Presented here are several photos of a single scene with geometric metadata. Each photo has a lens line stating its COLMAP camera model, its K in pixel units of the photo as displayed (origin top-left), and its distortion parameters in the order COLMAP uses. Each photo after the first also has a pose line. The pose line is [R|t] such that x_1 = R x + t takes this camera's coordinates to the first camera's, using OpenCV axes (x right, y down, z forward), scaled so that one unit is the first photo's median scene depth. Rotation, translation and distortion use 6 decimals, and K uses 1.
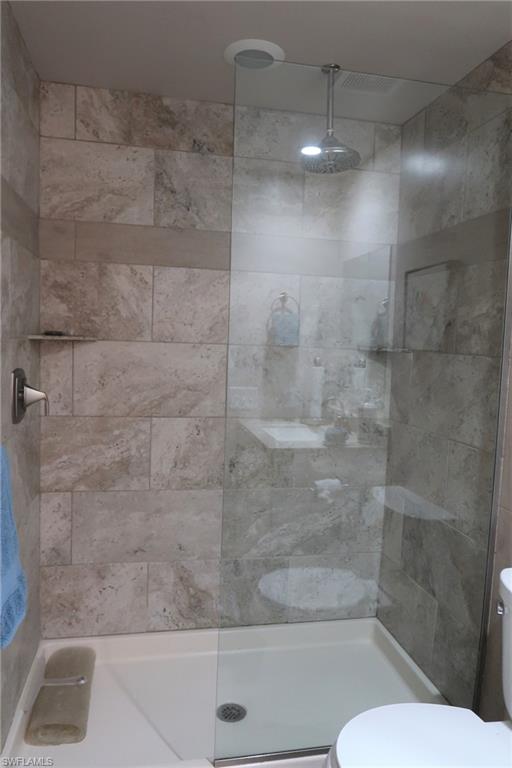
lens RADIAL K [[562.9, 0, 256.0], [0, 562.9, 384.0], [0, 0, 1]] dist [0.004944, -0.000186]
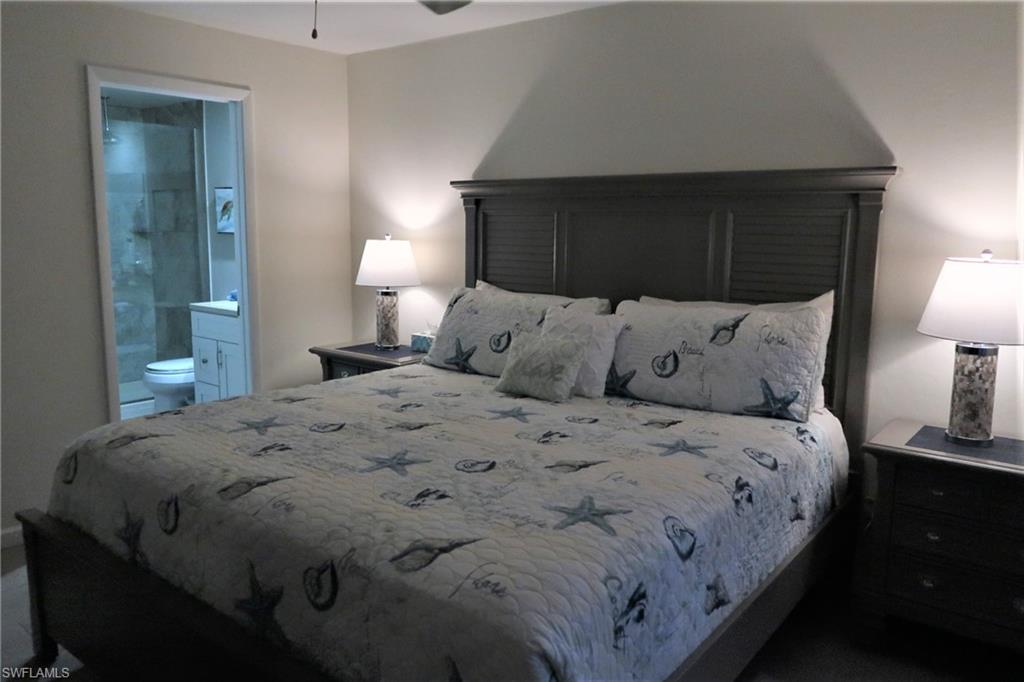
lens RADIAL K [[750.5, 0, 512.9], [0, 750.5, 323.0], [0, 0, 1]] dist [0.004944, -0.000186]
pose [[0.769394, -0.115963, 0.628160, -0.473274], [0.071080, 0.992819, 0.096222, 0.097158], [-0.634807, -0.029383, 0.772112, -1.858915]]
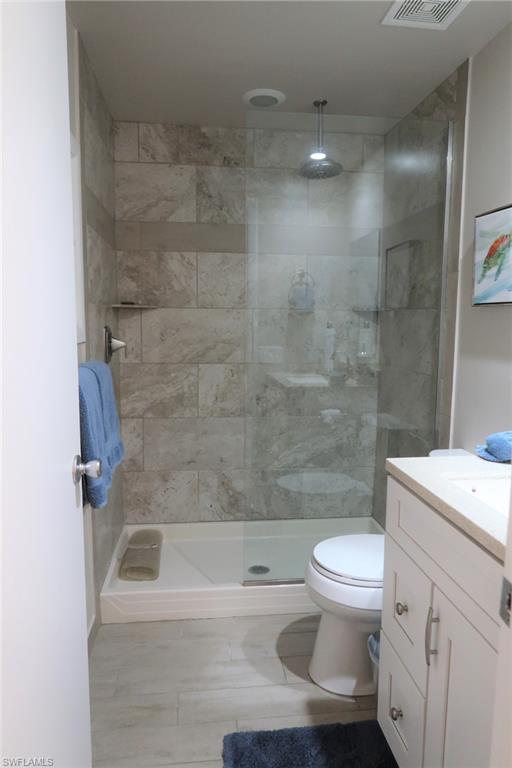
lens RADIAL K [[539.7, 0, 256.0], [0, 539.7, 384.0], [0, 0, 1]] dist [-0.004133, -0.001345]
pose [[0.996368, -0.016842, -0.083475, 0.063704], [0.019968, 0.999125, 0.036760, 0.063782], [0.082783, -0.038293, 0.995832, -0.299301]]
